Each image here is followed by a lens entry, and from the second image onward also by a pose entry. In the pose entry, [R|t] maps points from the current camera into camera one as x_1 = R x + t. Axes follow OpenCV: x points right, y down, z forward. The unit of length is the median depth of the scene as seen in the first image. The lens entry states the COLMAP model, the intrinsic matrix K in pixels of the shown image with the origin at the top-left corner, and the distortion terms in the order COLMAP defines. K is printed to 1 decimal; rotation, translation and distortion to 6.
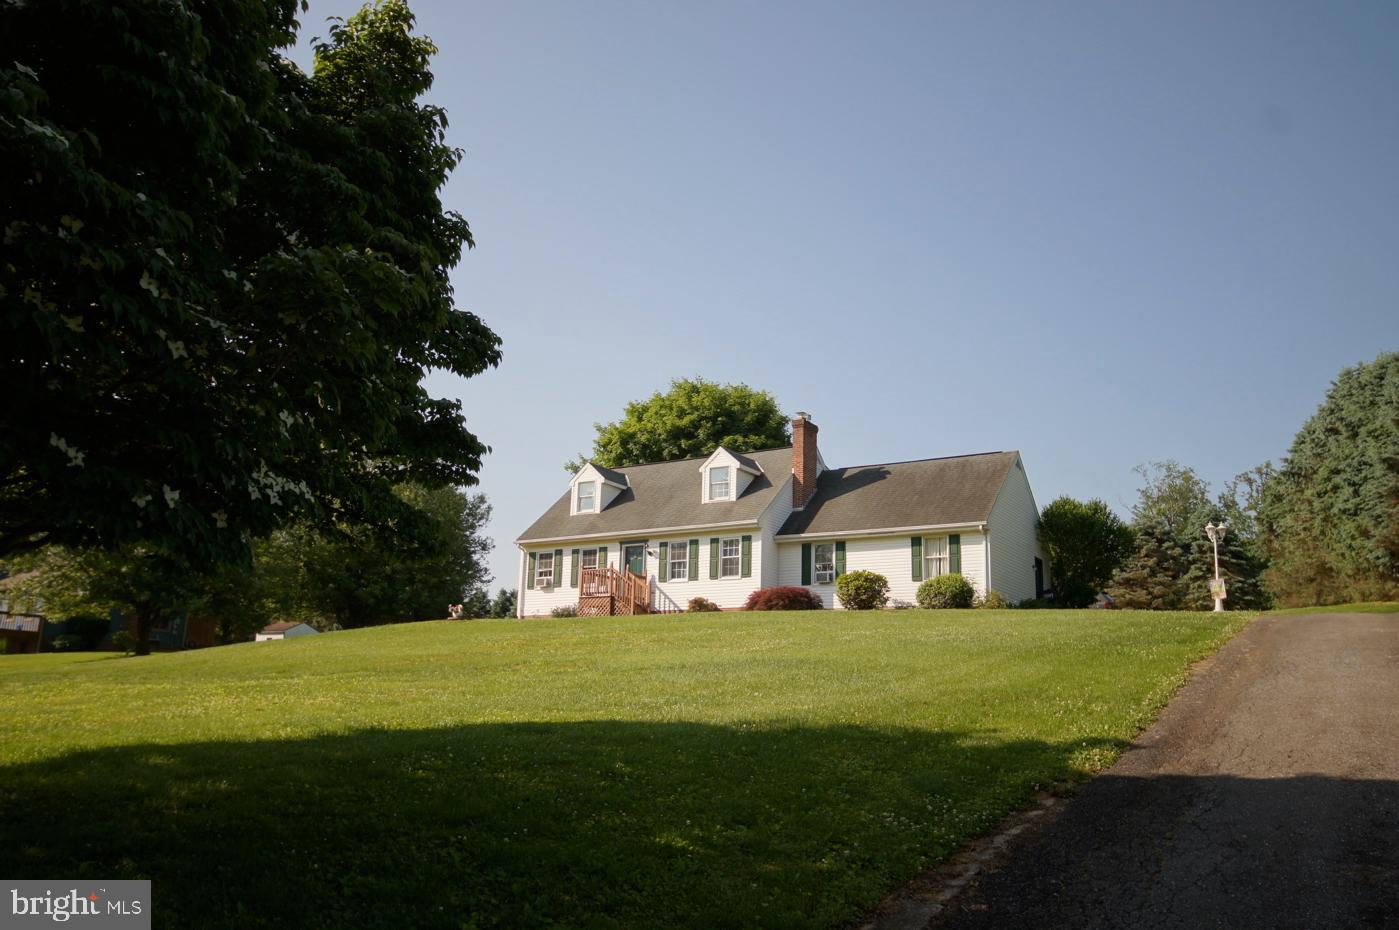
lens RADIAL K [[1152.6, 0, 698.0], [0, 1152.6, 461.8], [0, 0, 1]] dist [0.015231, 0.006048]
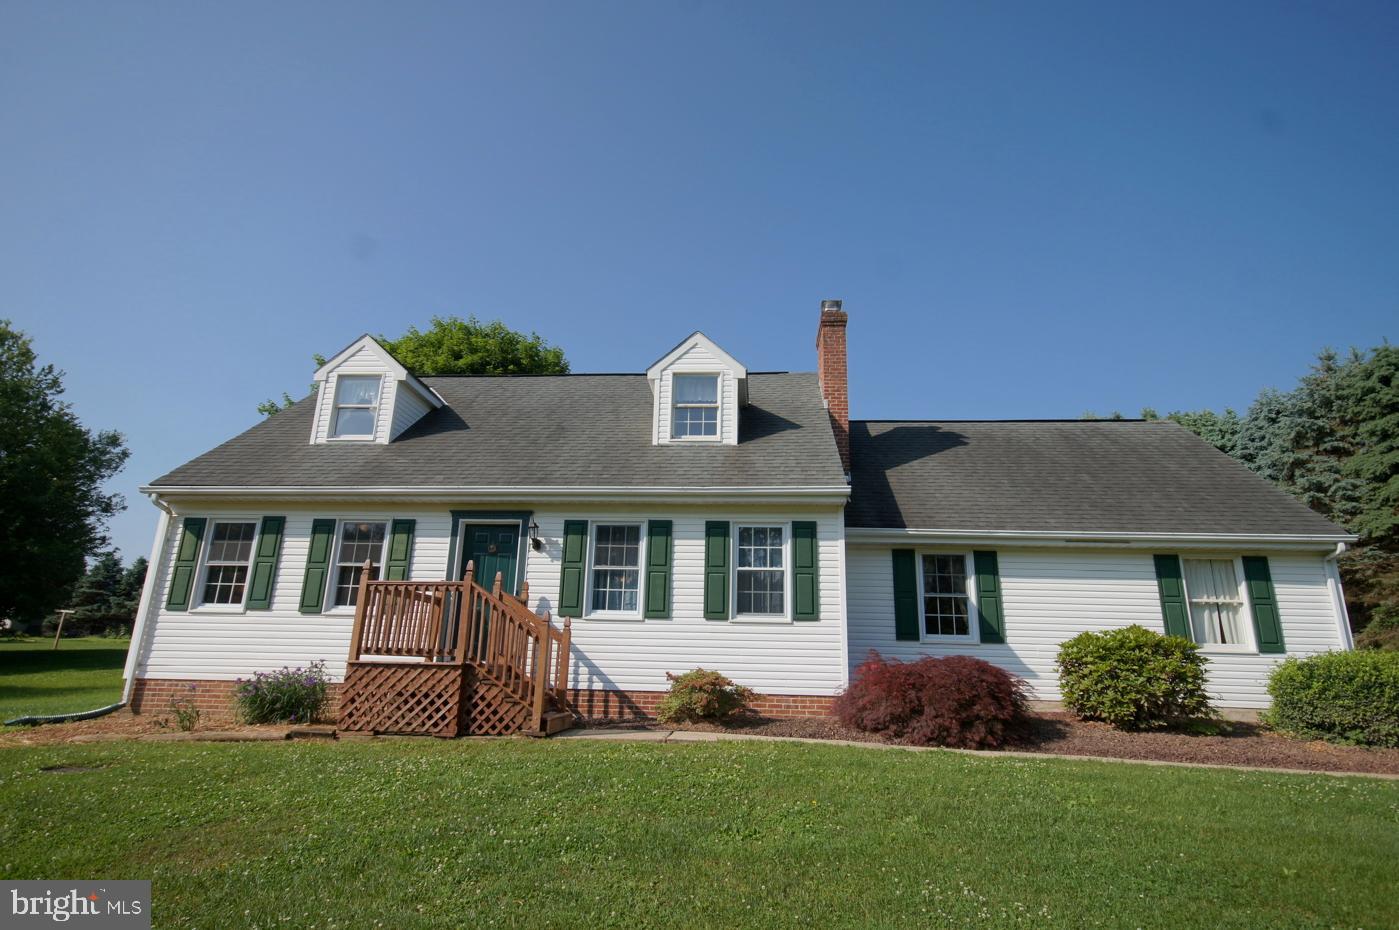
lens RADIAL K [[717.7, 0, 695.8], [0, 717.7, 466.9], [0, 0, 1]] dist [0.017994, -0.001010]
pose [[0.888064, 0.119020, 0.444046, -0.108892], [-0.105993, 0.992891, -0.054151, 0.058842], [-0.447335, 0.001023, 0.894366, 0.736402]]
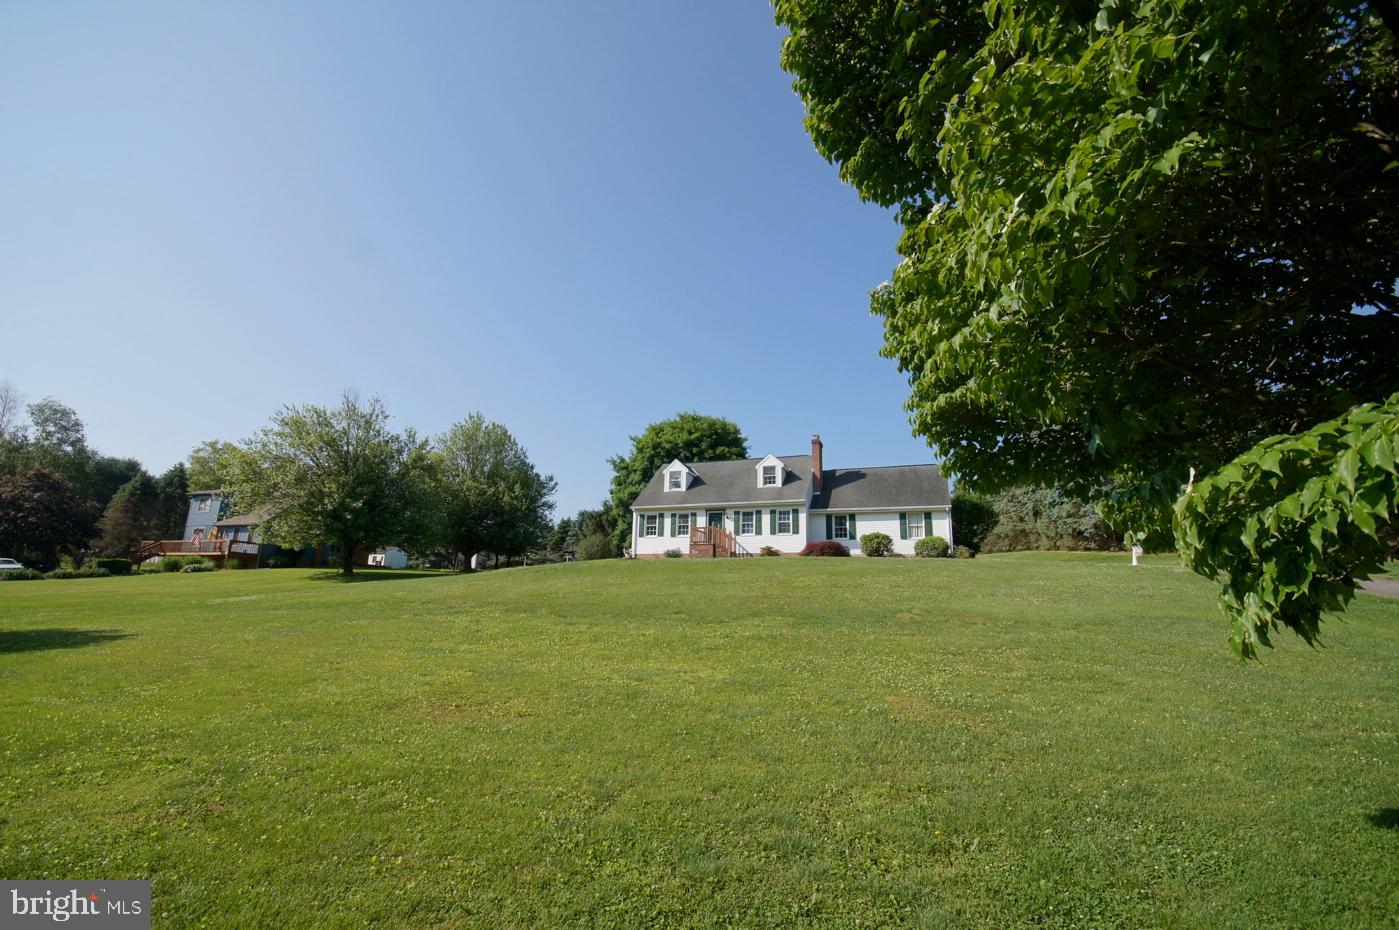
lens RADIAL K [[613.3, 0, 698.8], [0, 613.3, 475.8], [0, 0, 1]] dist [0.008405, -0.009854]
pose [[0.981394, 0.039612, 0.187875, -0.243302], [-0.043776, 0.998878, 0.018064, 0.006837], [-0.186949, -0.025952, 0.982027, 0.163840]]
